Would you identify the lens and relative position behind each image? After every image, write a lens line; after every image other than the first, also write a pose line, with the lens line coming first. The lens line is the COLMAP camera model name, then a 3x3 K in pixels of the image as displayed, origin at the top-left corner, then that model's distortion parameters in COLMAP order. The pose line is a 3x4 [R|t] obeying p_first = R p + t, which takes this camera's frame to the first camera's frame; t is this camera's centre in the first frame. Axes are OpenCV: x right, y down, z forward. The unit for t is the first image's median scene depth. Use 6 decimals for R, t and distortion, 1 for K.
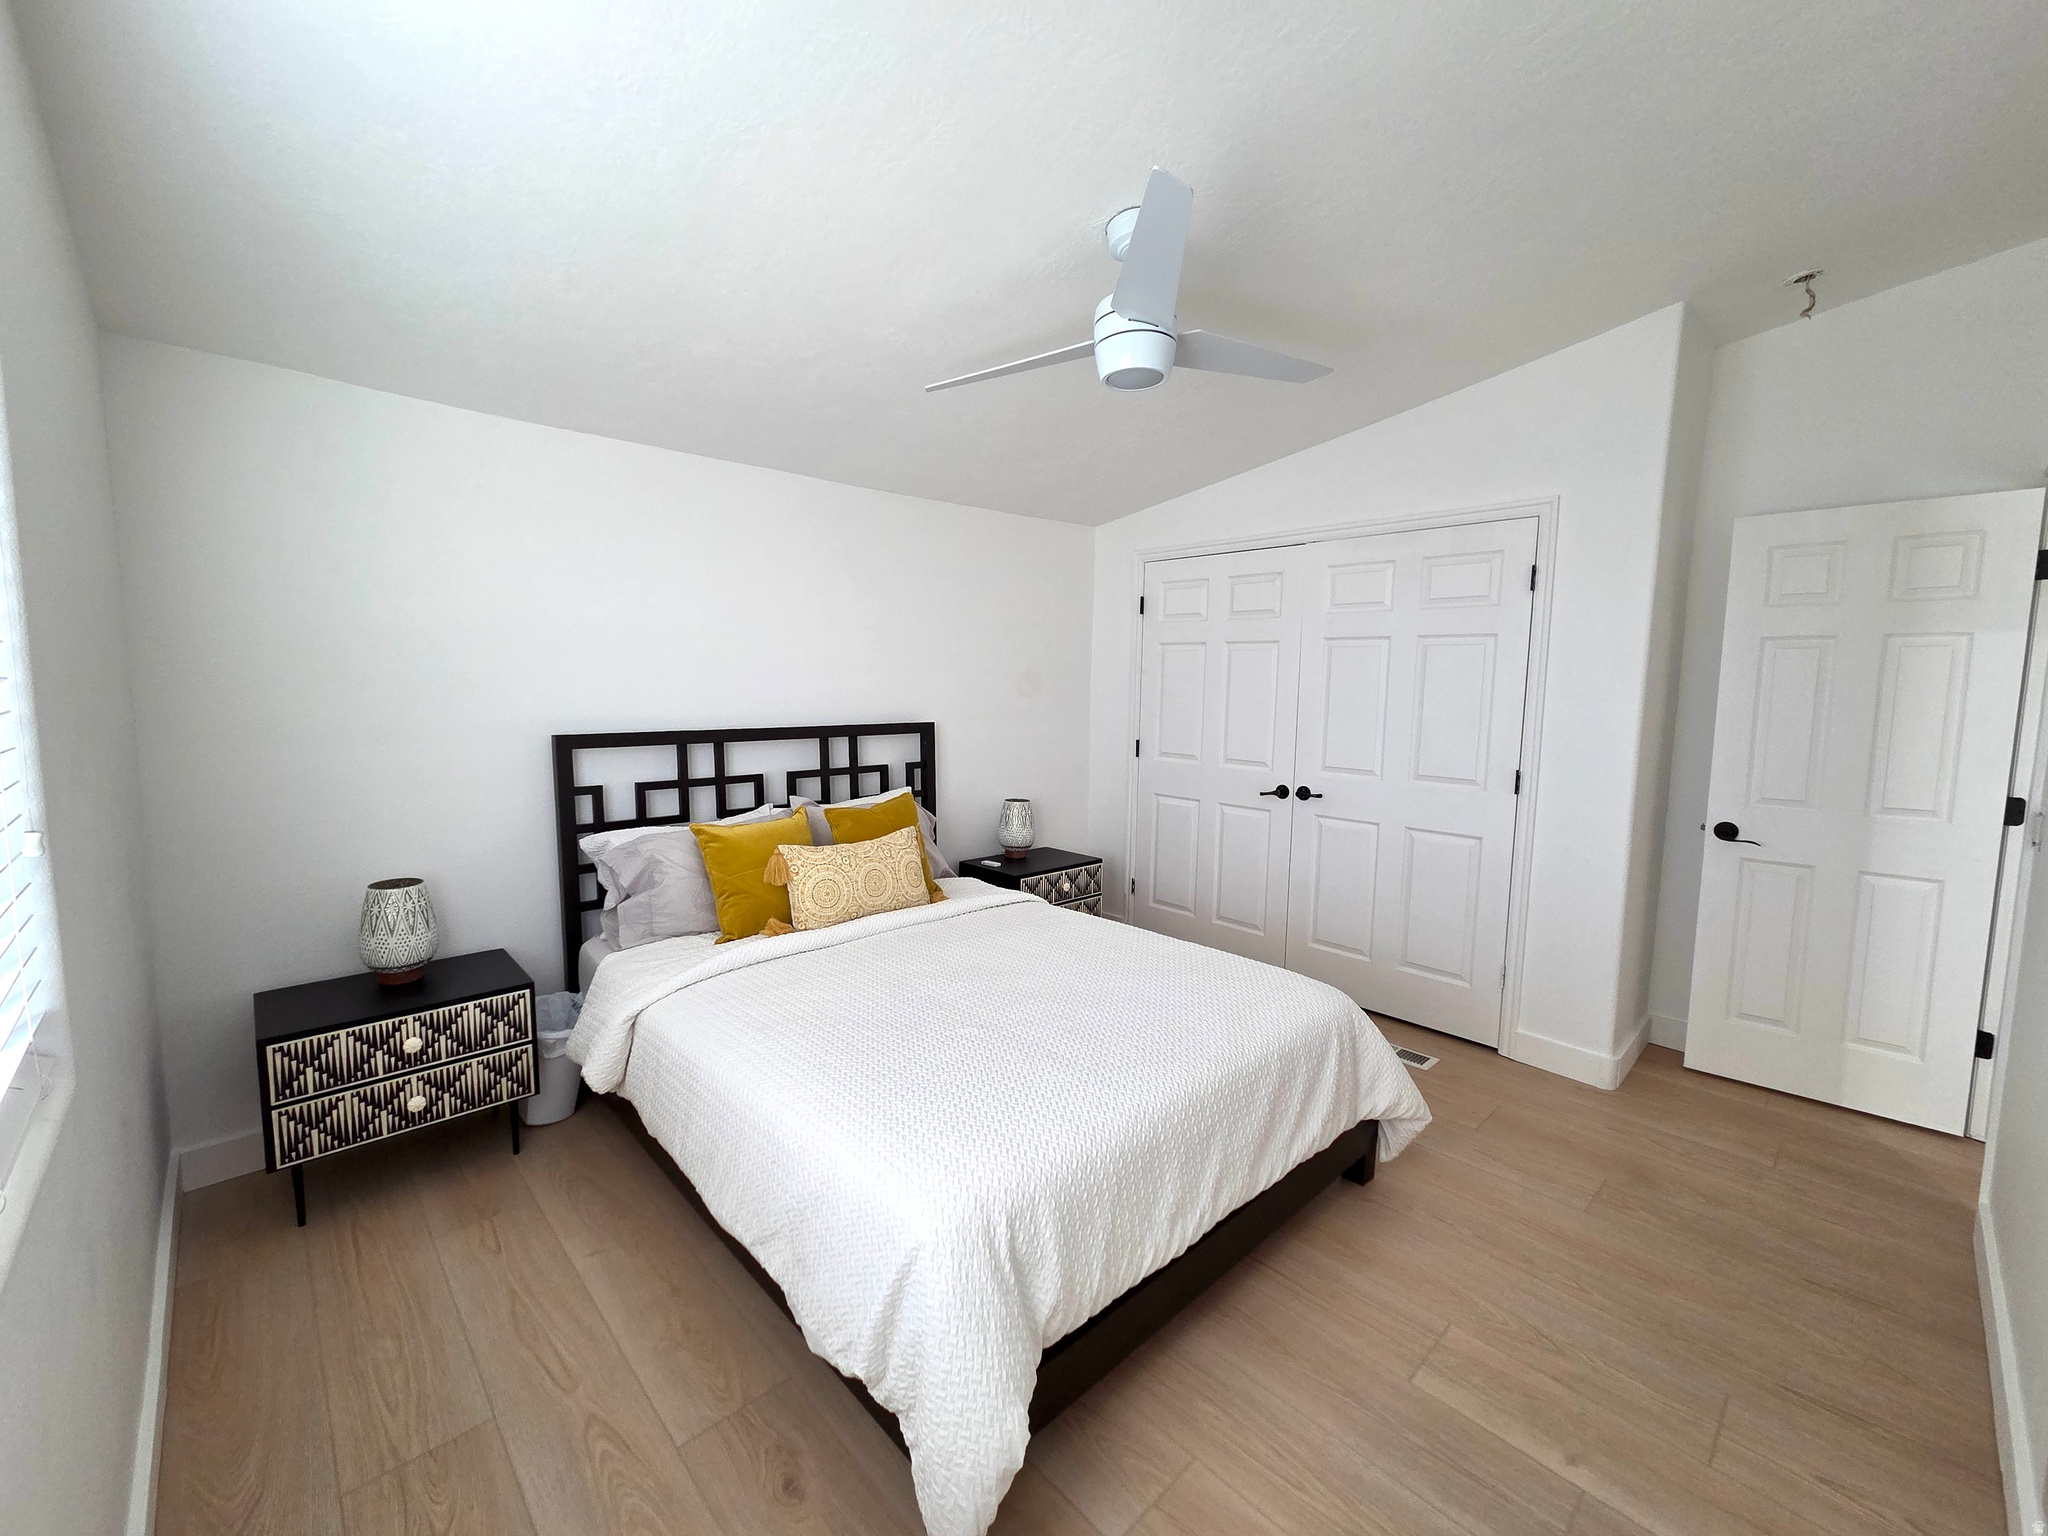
lens RADIAL K [[828.7, 0, 1034.0], [0, 828.7, 770.8], [0, 0, 1]] dist [0.000557, 0.011045]
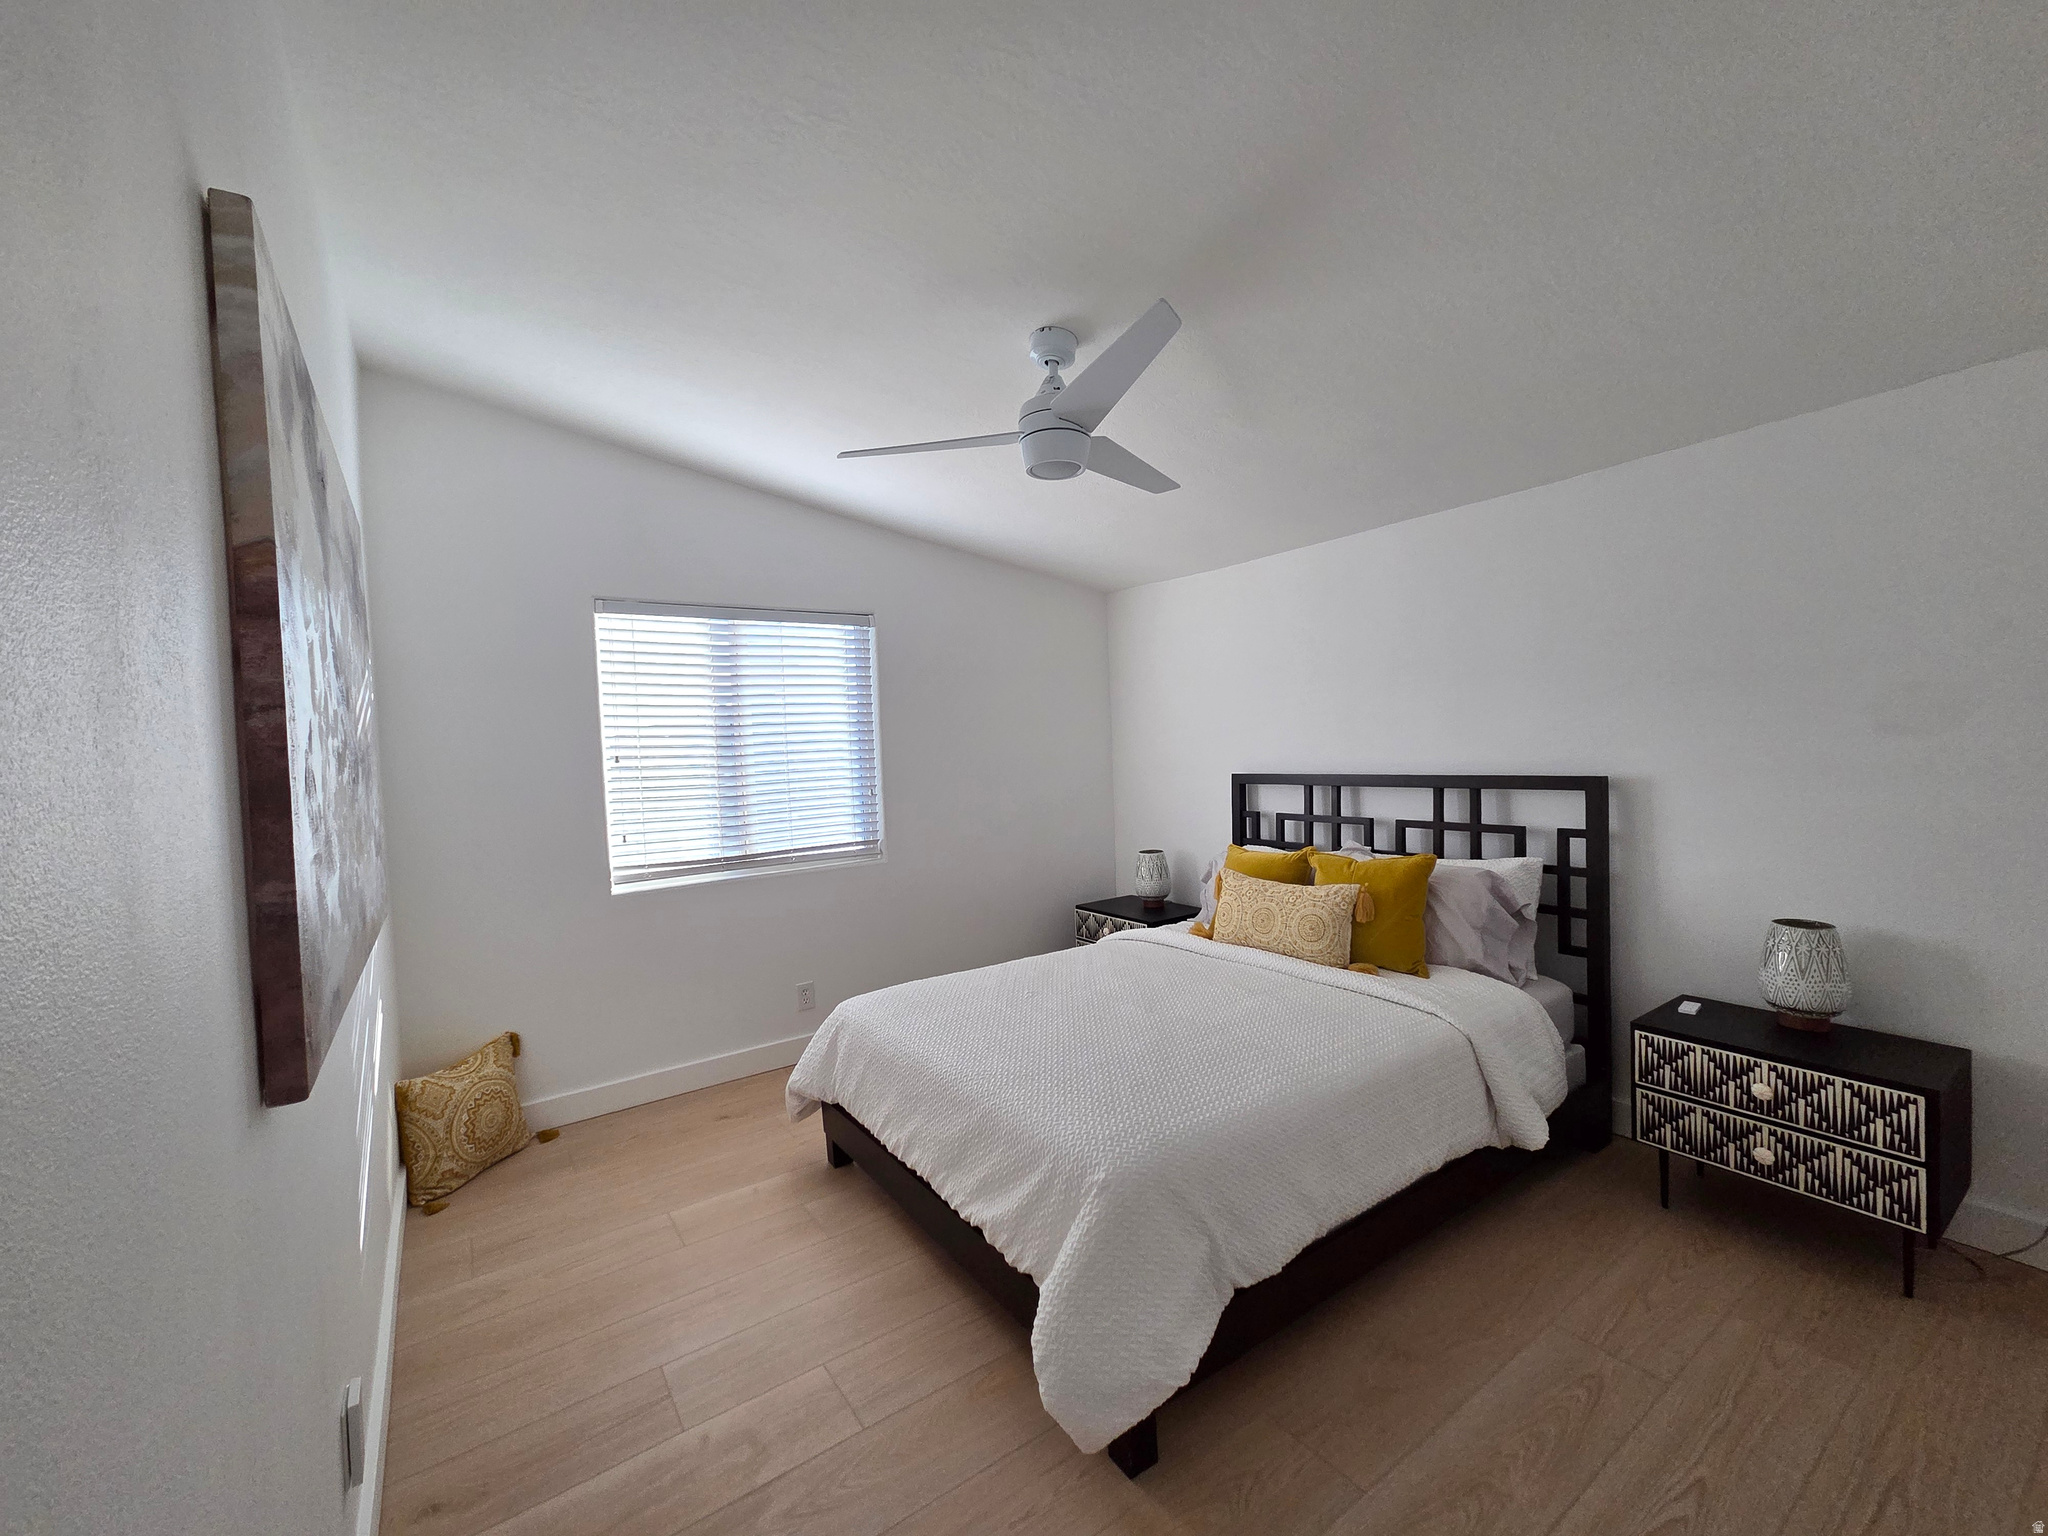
lens RADIAL K [[828.7, 0, 1034.0], [0, 828.7, 770.8], [0, 0, 1]] dist [0.000557, 0.011045]
pose [[-0.155385, 0.033171, -0.987297, 0.678108], [-0.056904, 0.997476, 0.042468, -0.067018], [0.986214, 0.062780, -0.153105, 0.632845]]
